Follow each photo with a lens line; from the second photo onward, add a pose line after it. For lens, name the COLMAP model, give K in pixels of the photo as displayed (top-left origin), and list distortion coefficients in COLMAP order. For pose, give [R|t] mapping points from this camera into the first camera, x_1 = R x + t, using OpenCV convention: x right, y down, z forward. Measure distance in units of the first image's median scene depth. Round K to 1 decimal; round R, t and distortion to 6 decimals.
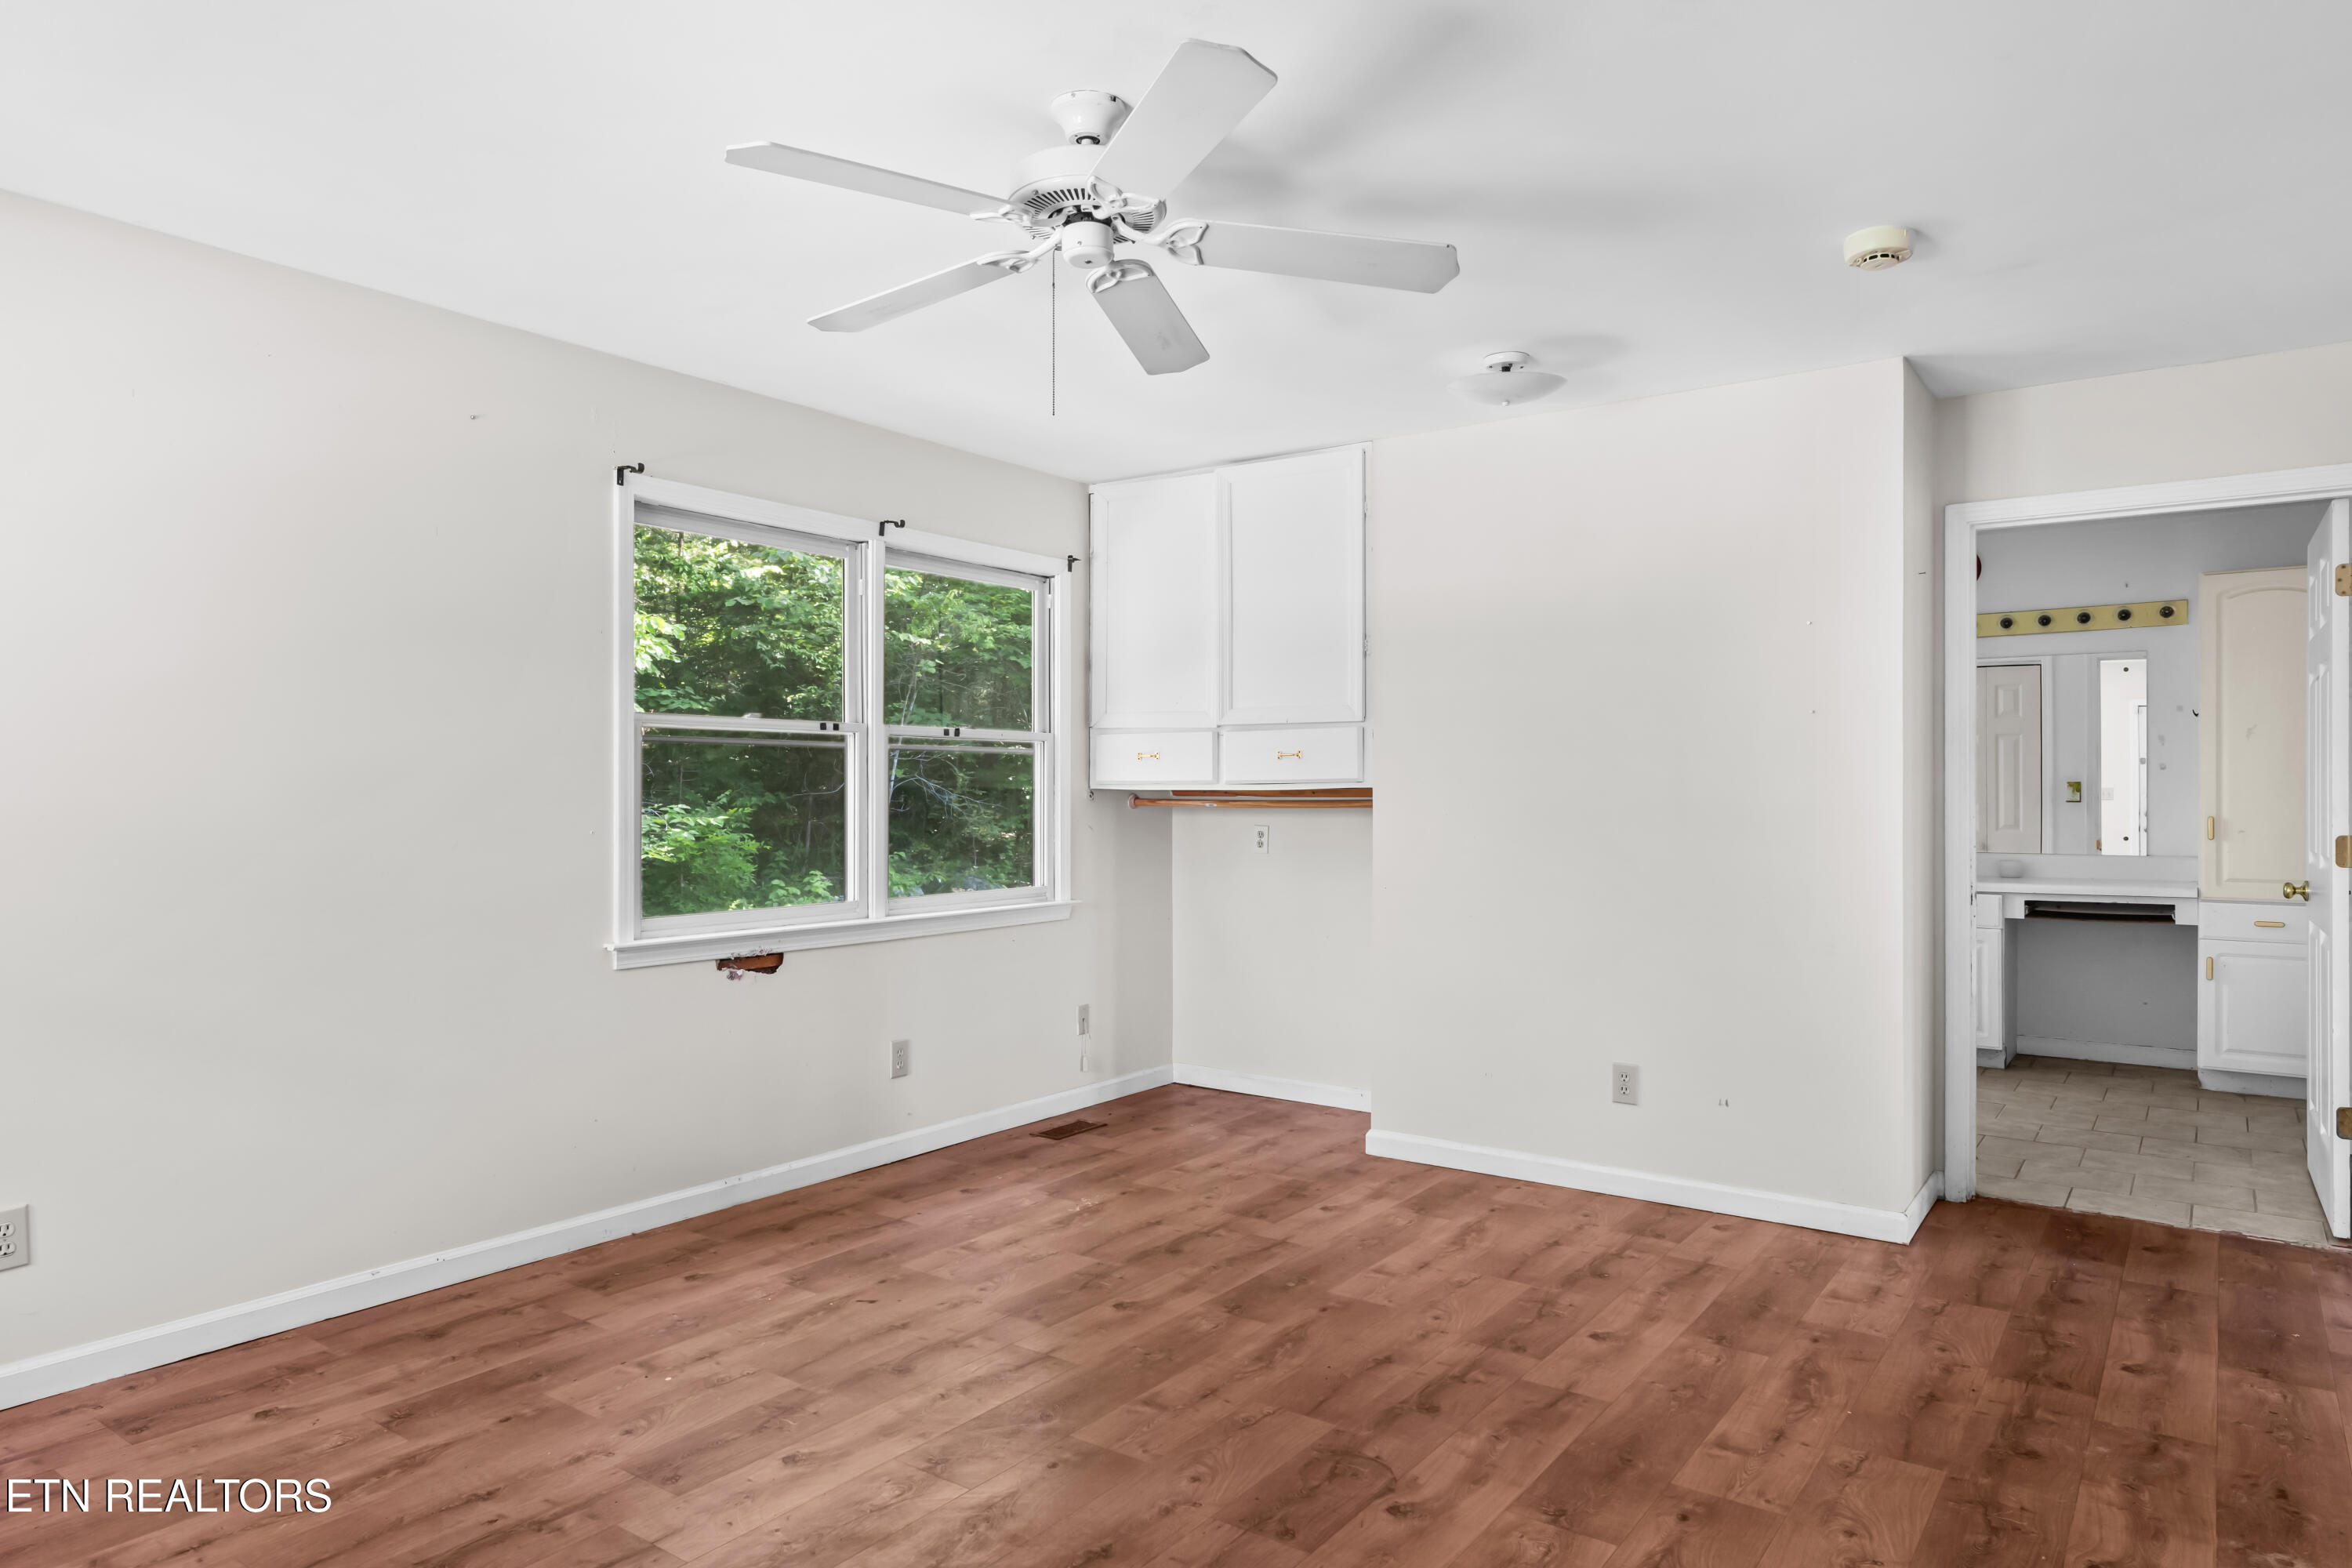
lens RADIAL K [[1447.7, 0, 1170.7], [0, 1447.7, 778.2], [0, 0, 1]] dist [0.003516, -0.003534]
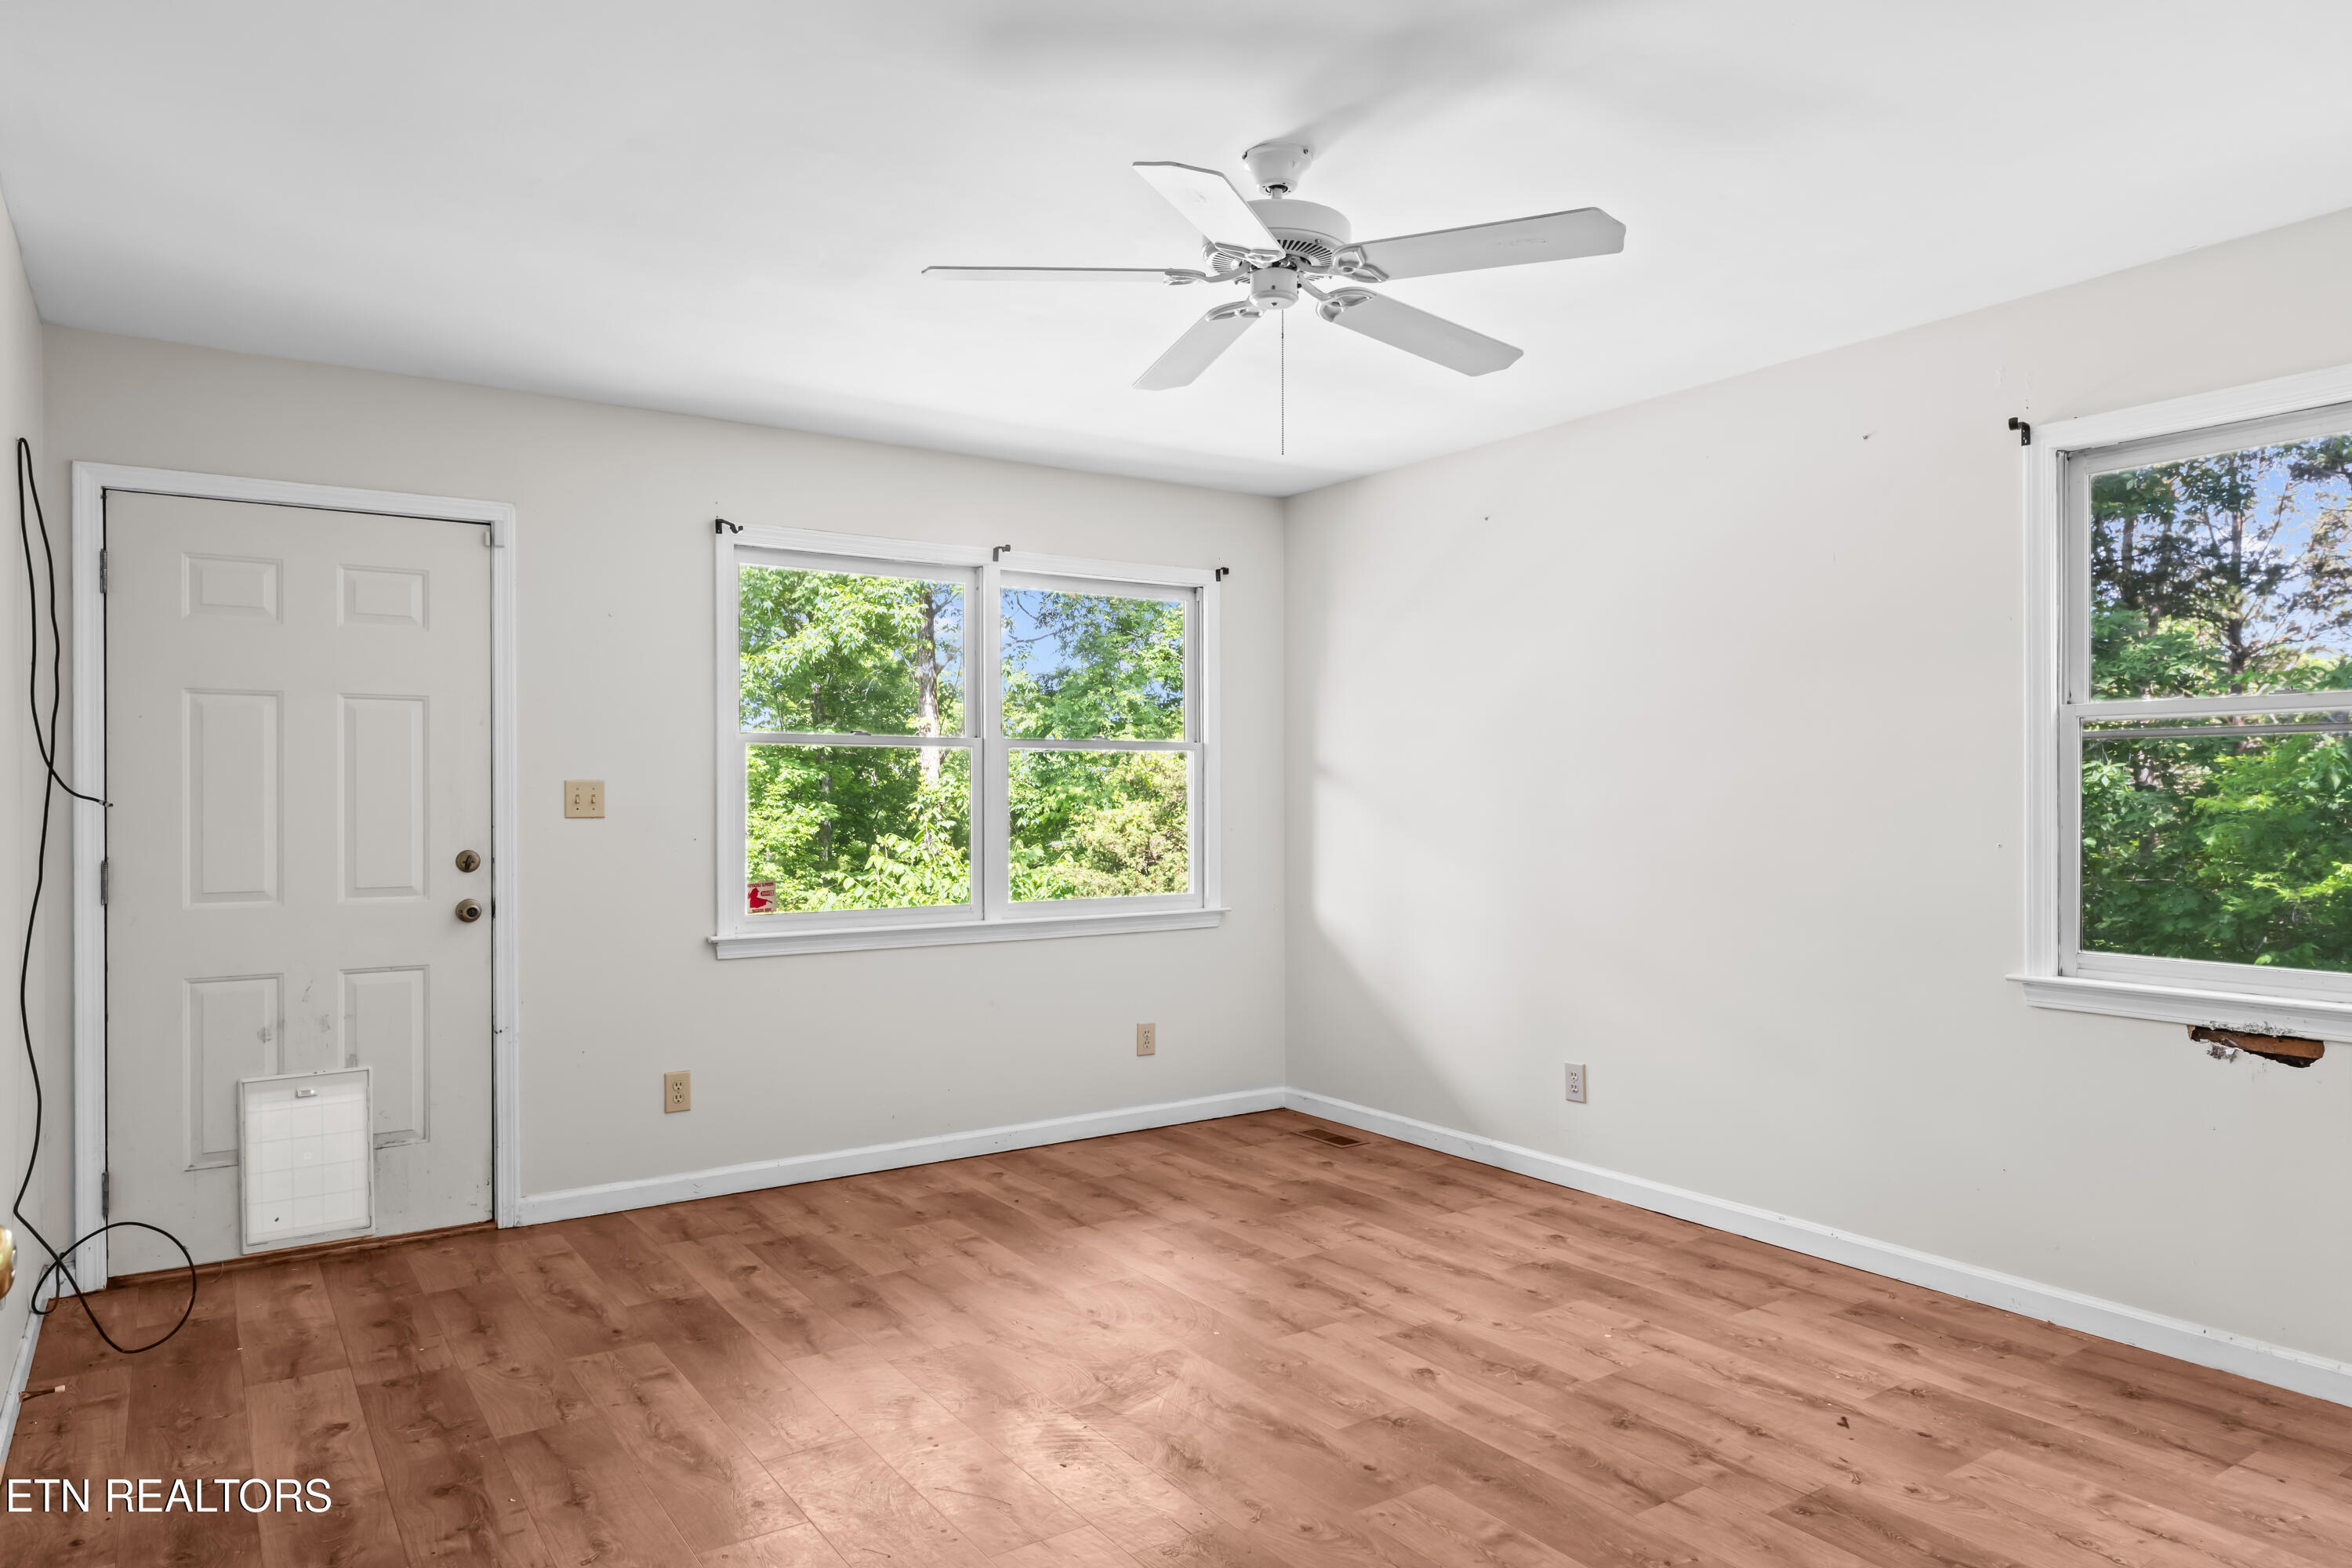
lens RADIAL K [[1447.7, 0, 1141.4], [0, 1447.7, 1019.8], [0, 0, 1]] dist [0.003516, -0.003534]
pose [[-0.359118, 0.141221, -0.922546, 0.726926], [0.010044, 0.989013, 0.147486, 0.012129], [0.933238, 0.043699, -0.356591, 1.008500]]
